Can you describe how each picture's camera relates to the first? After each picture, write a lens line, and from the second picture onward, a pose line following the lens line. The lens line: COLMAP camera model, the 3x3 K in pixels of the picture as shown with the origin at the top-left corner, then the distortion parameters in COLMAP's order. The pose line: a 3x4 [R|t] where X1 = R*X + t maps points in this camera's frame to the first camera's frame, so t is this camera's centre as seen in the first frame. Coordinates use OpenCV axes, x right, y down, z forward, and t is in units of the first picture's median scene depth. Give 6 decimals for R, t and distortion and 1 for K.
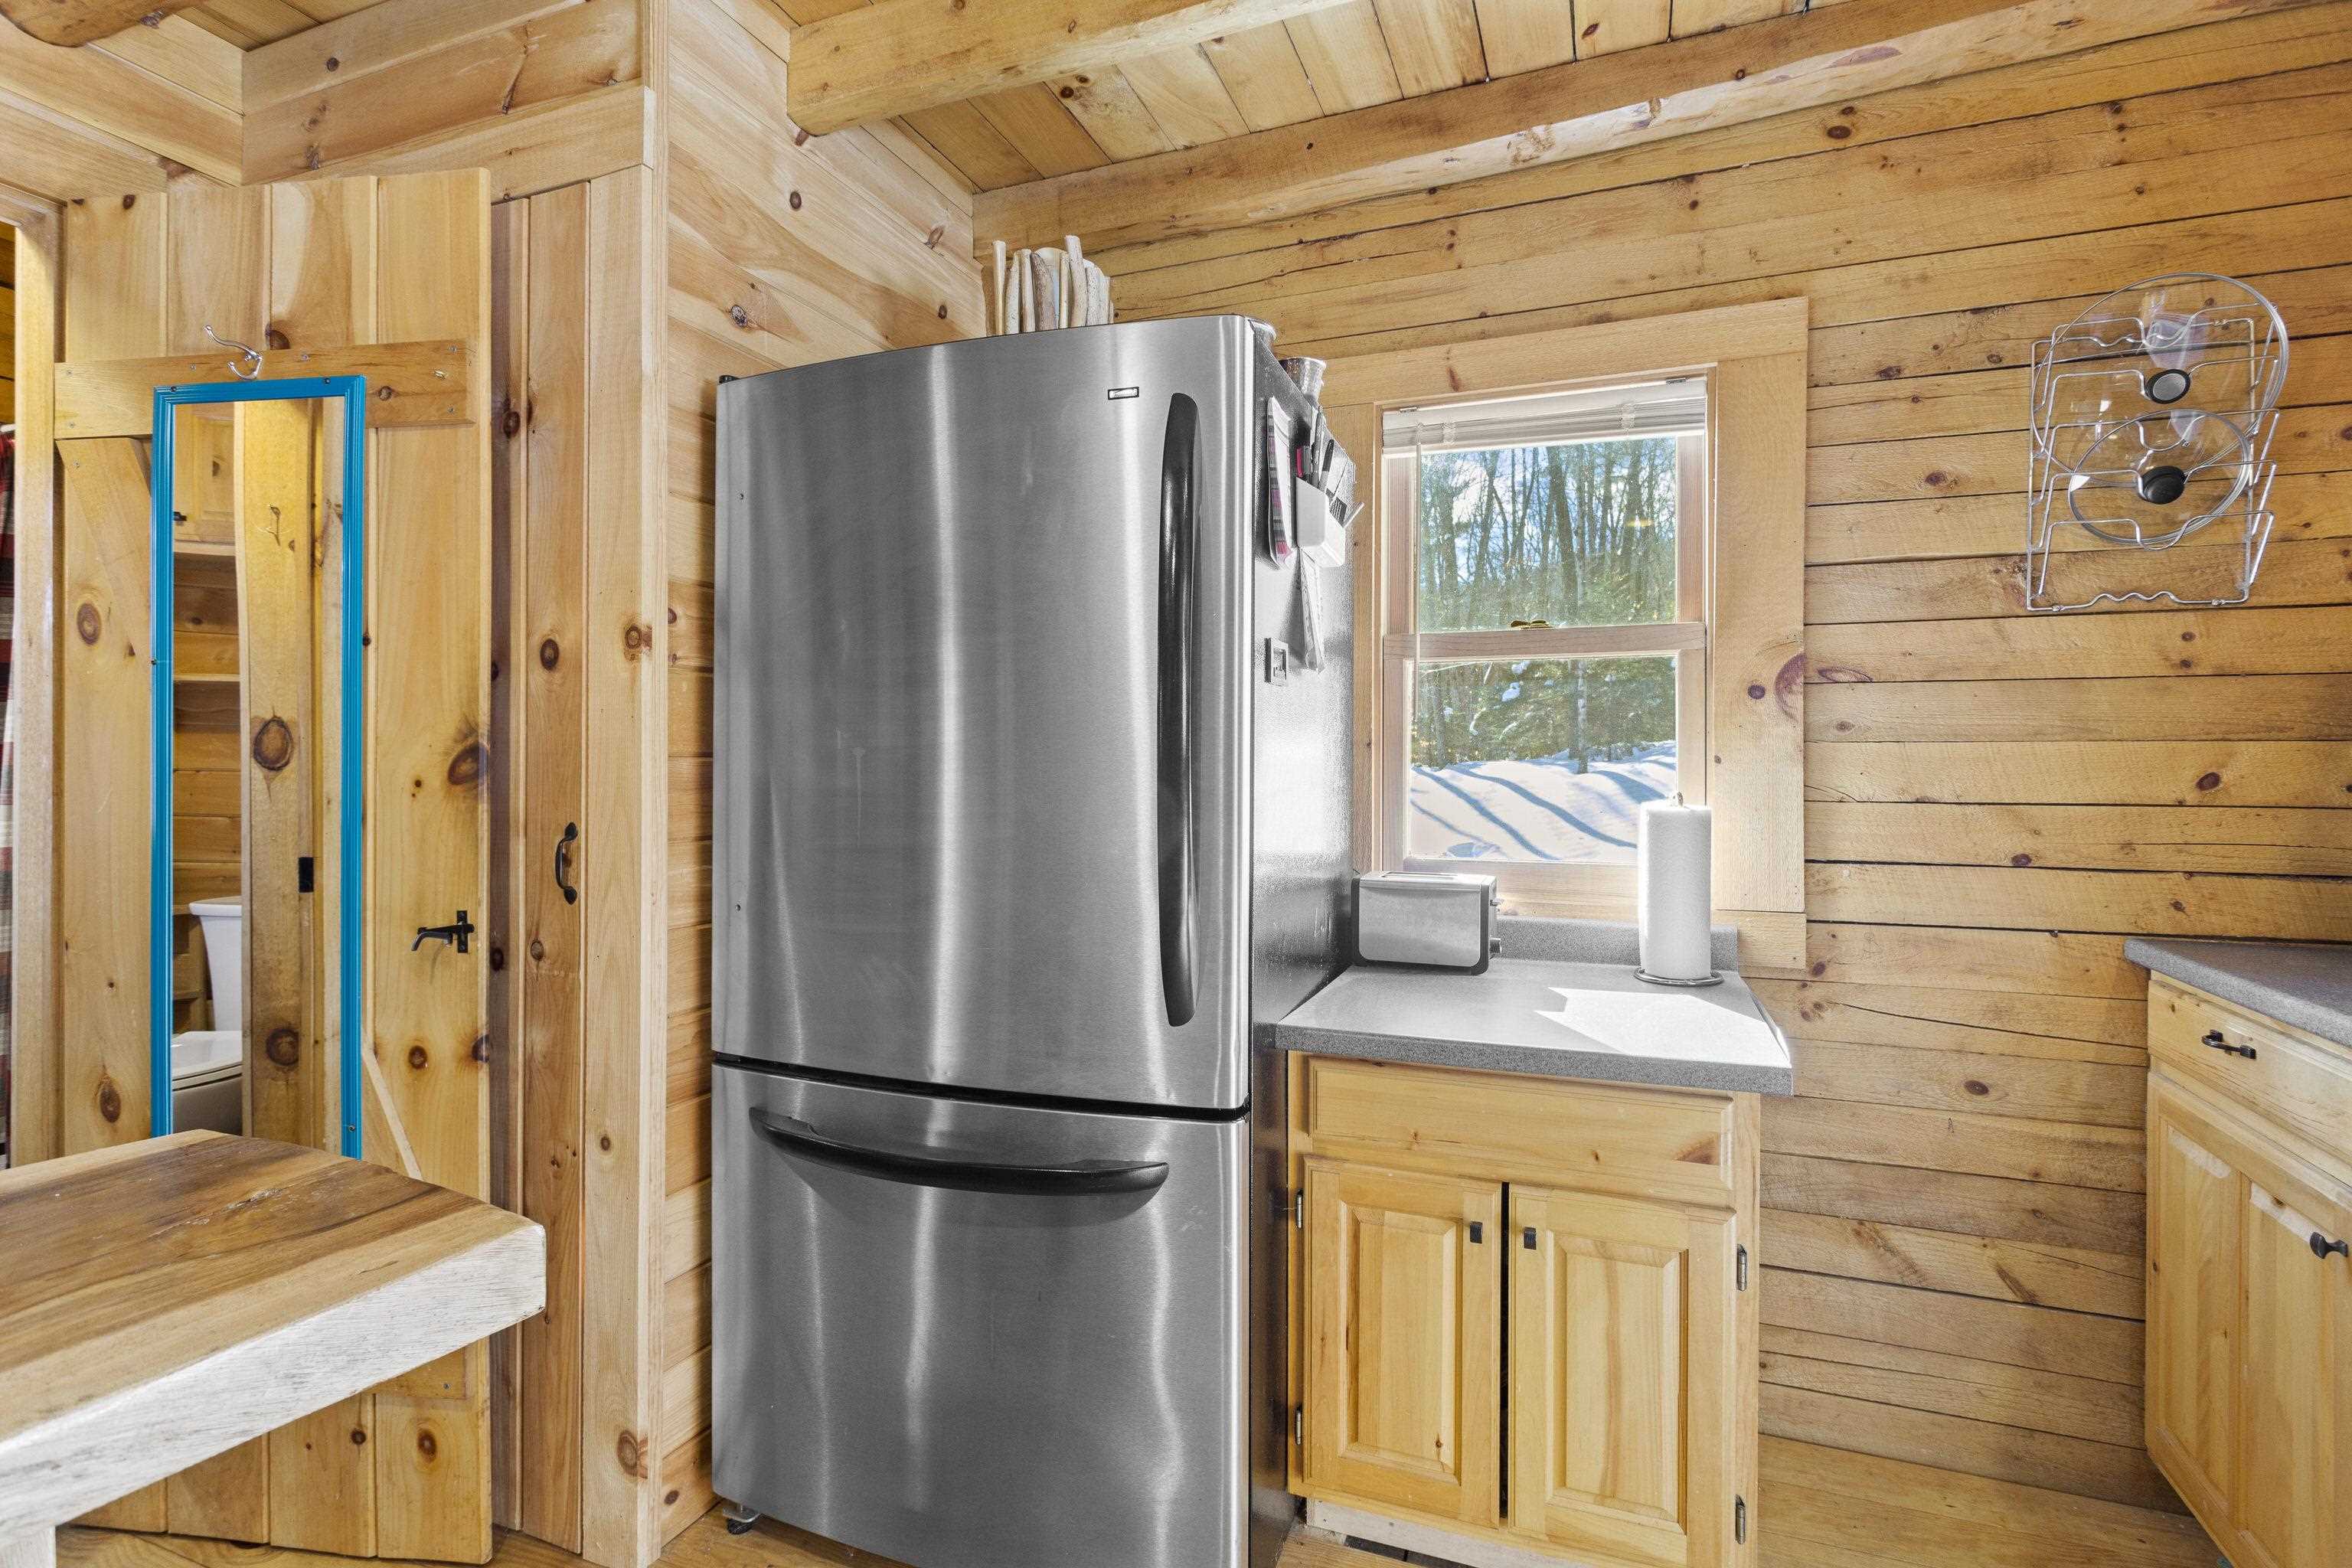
lens RADIAL K [[1131.3, 0, 1176.1], [0, 1131.3, 766.9], [0, 0, 1]] dist [-0.001552, 0.003017]
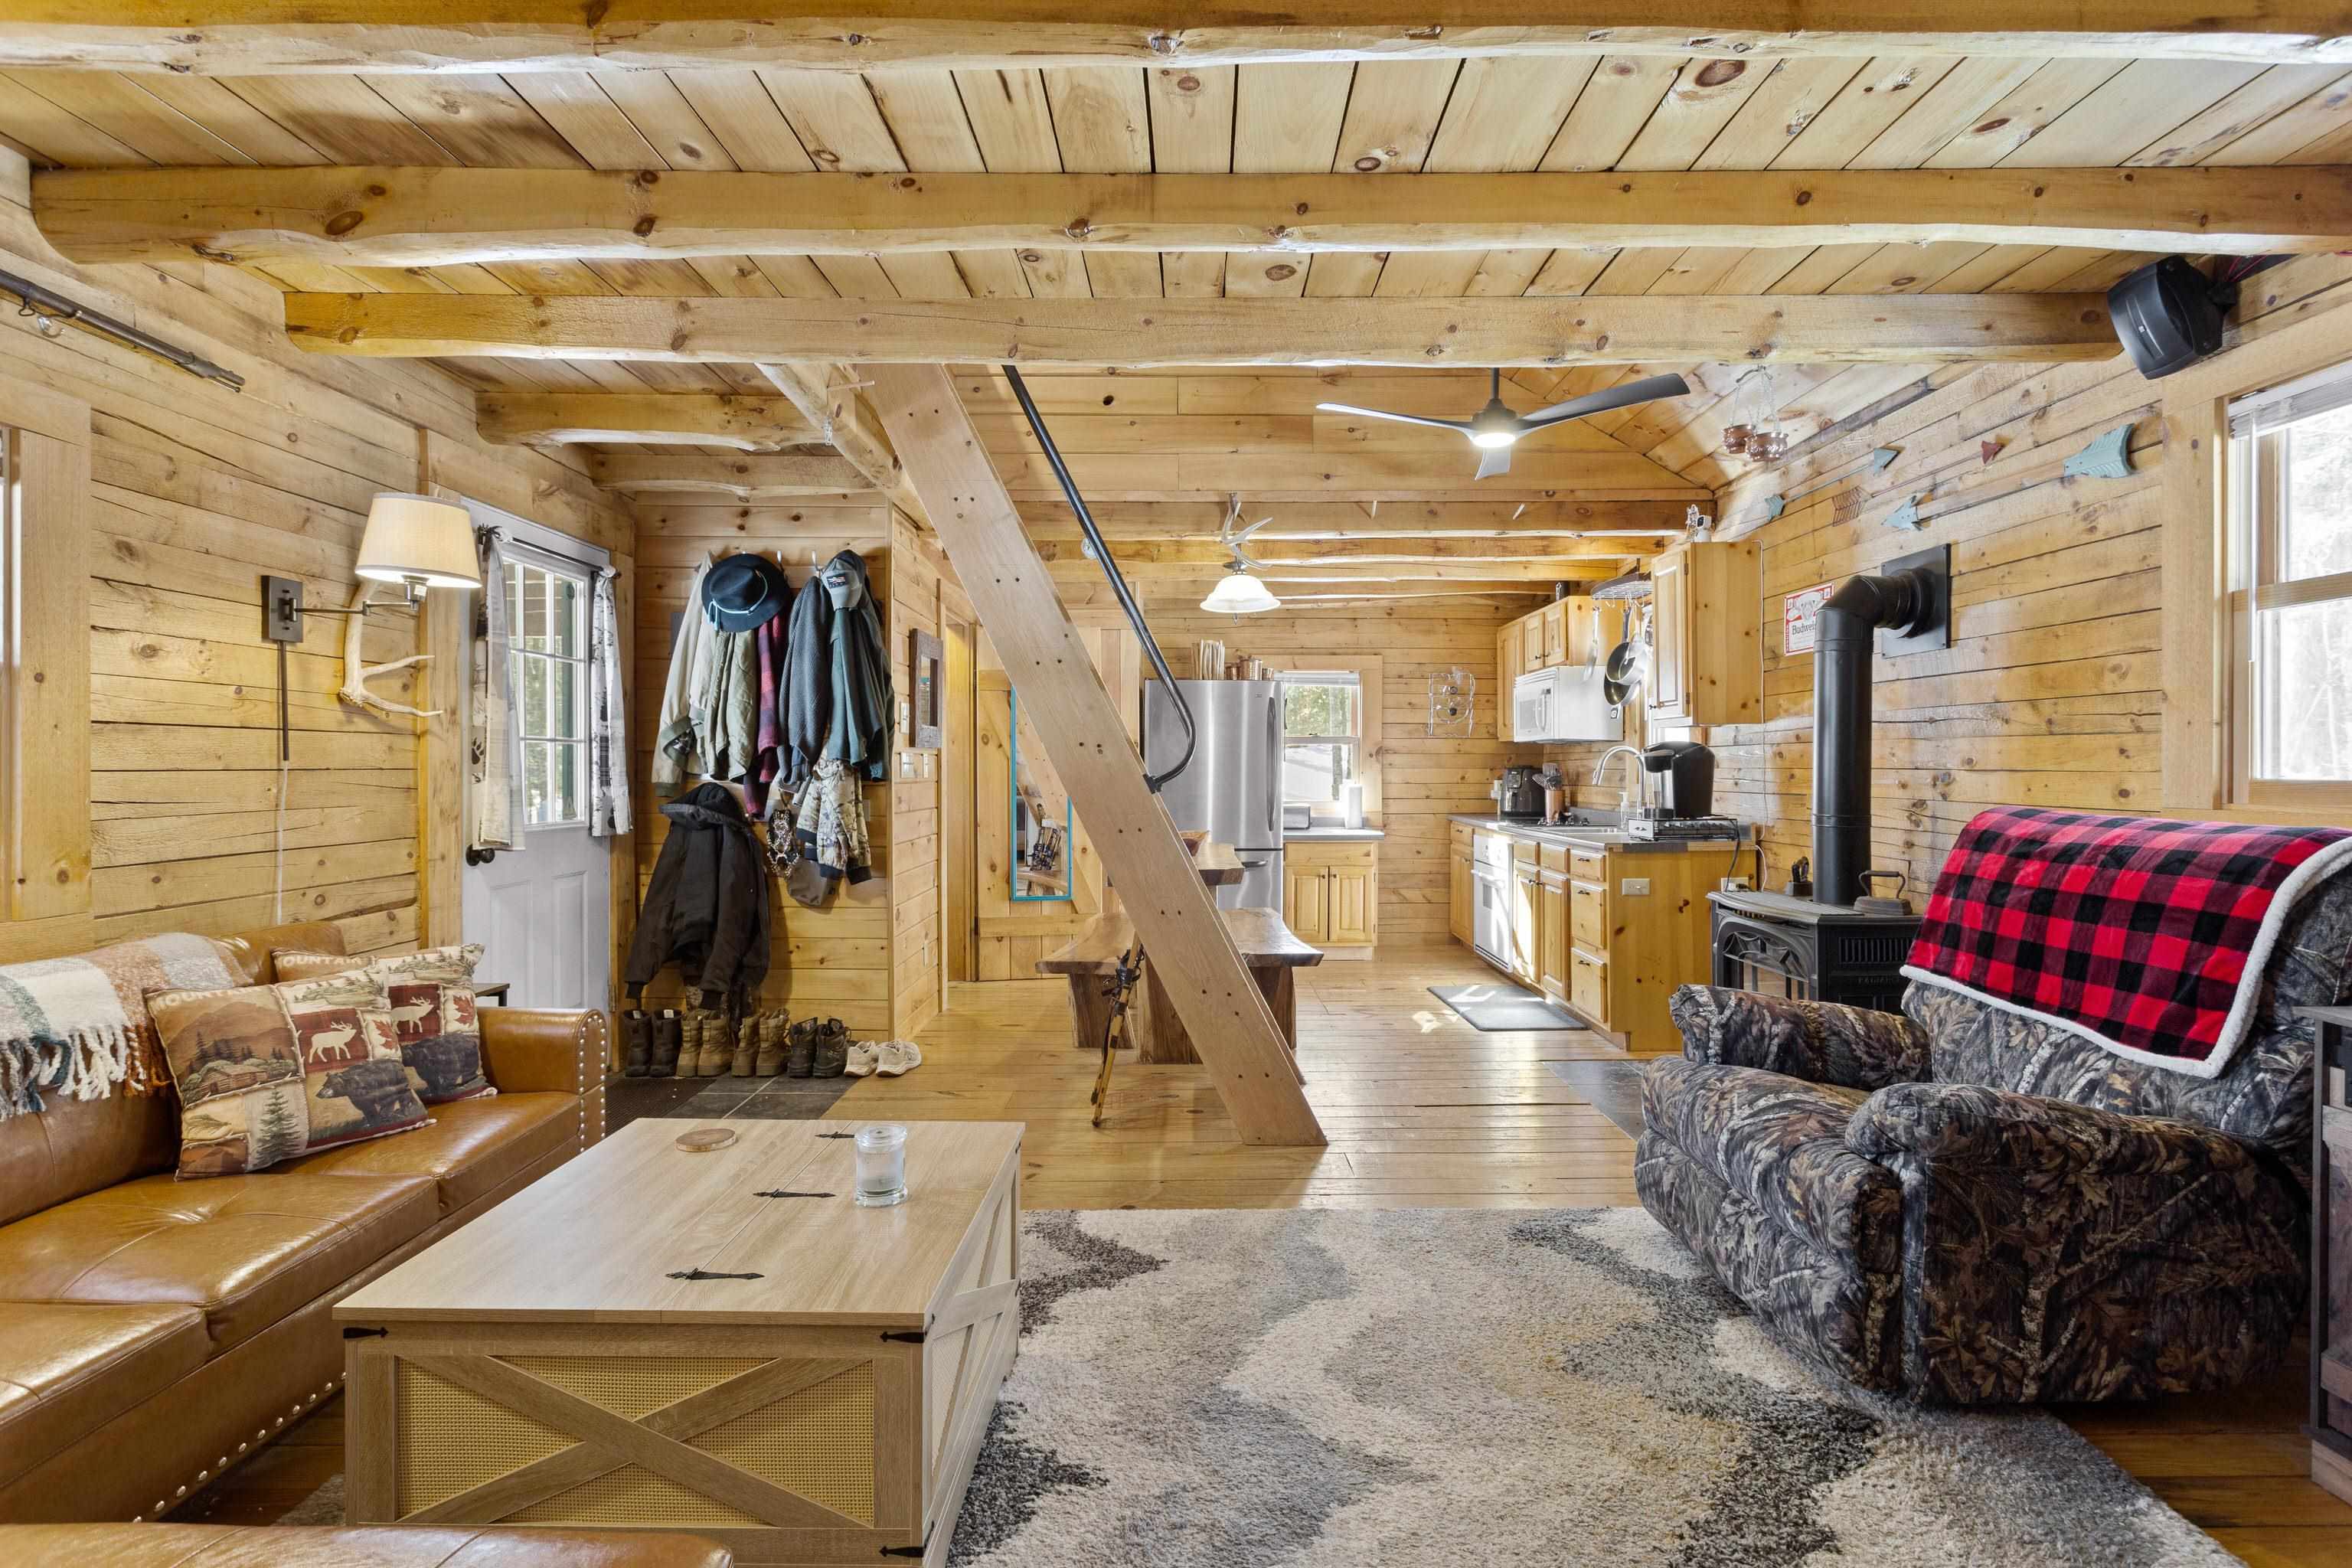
lens RADIAL K [[1131.3, 0, 1179.9], [0, 1131.3, 787.8], [0, 0, 1]] dist [-0.001552, 0.003017]
pose [[0.931648, -0.009496, 0.363239, -1.669442], [0.001844, 0.999769, 0.021406, -0.044147], [-0.363358, -0.019273, 0.931450, -2.631892]]
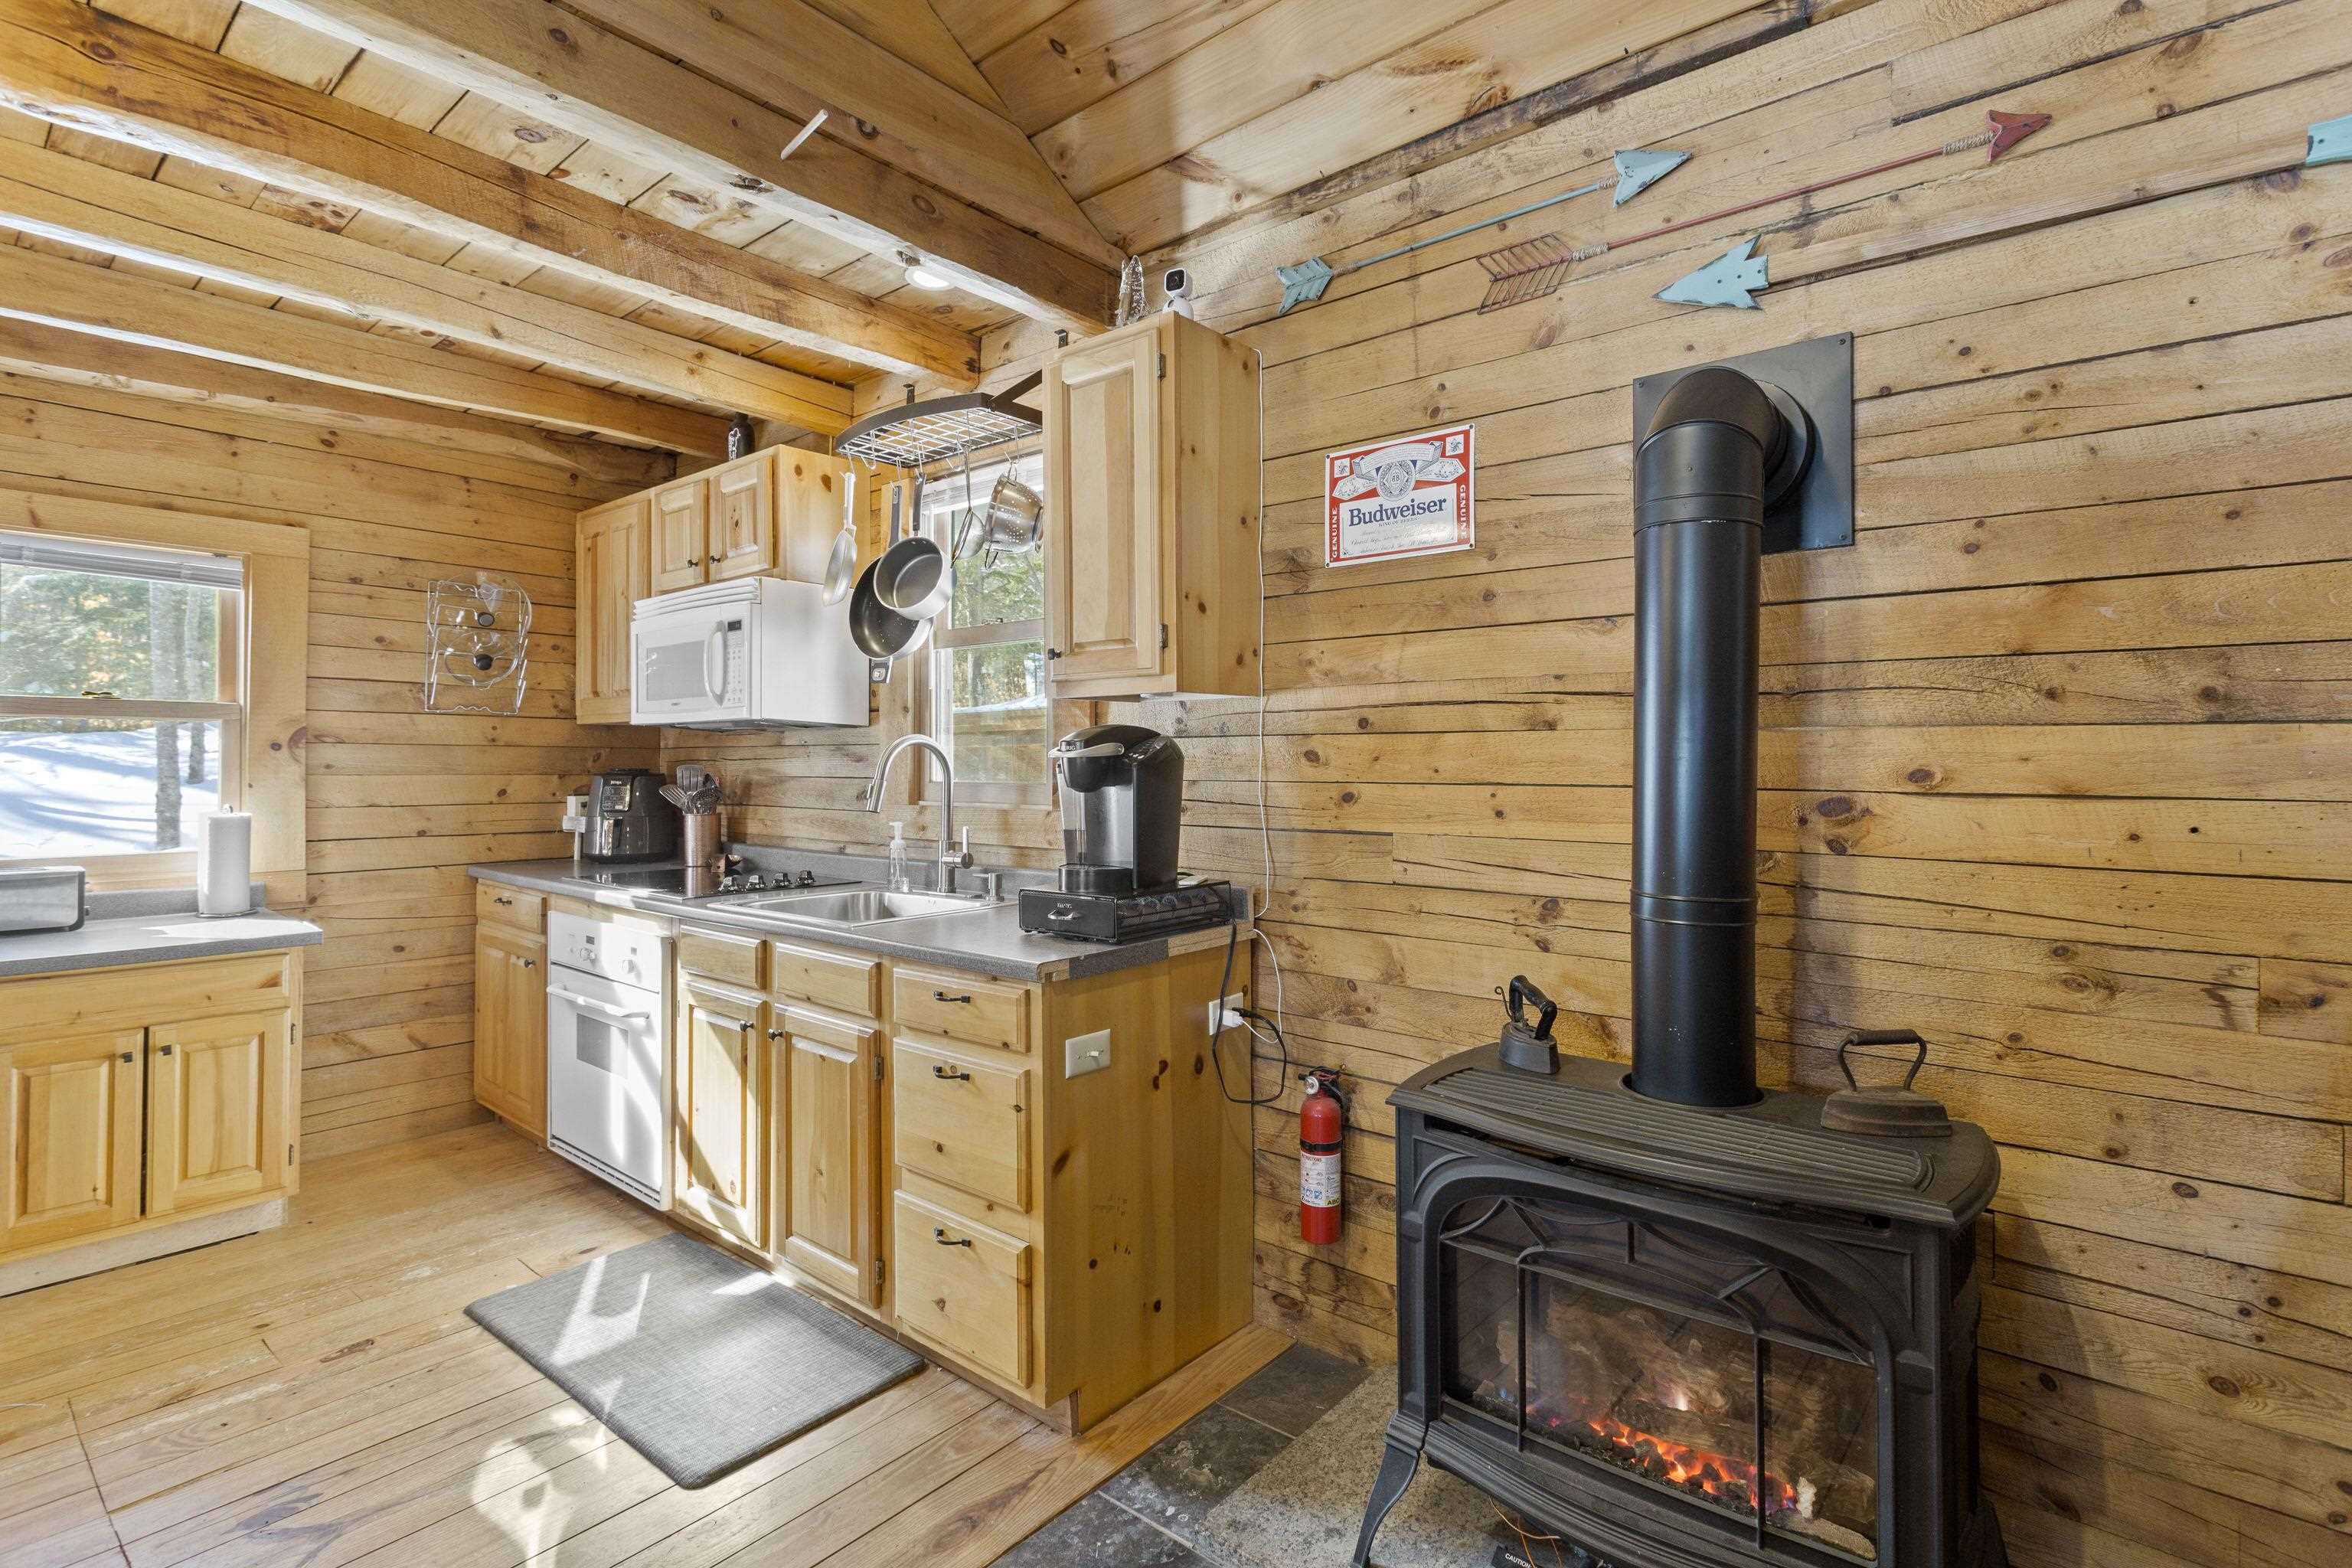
lens RADIAL K [[1108.5, 0, 1183.2], [0, 1108.5, 755.5], [0, 0, 1]] dist [-0.001958, 0.001582]
pose [[0.313540, 0.006268, 0.949554, -0.751381], [-0.004208, 0.999978, -0.005212, -0.055047], [-0.949566, -0.002362, 0.313559, -0.970858]]
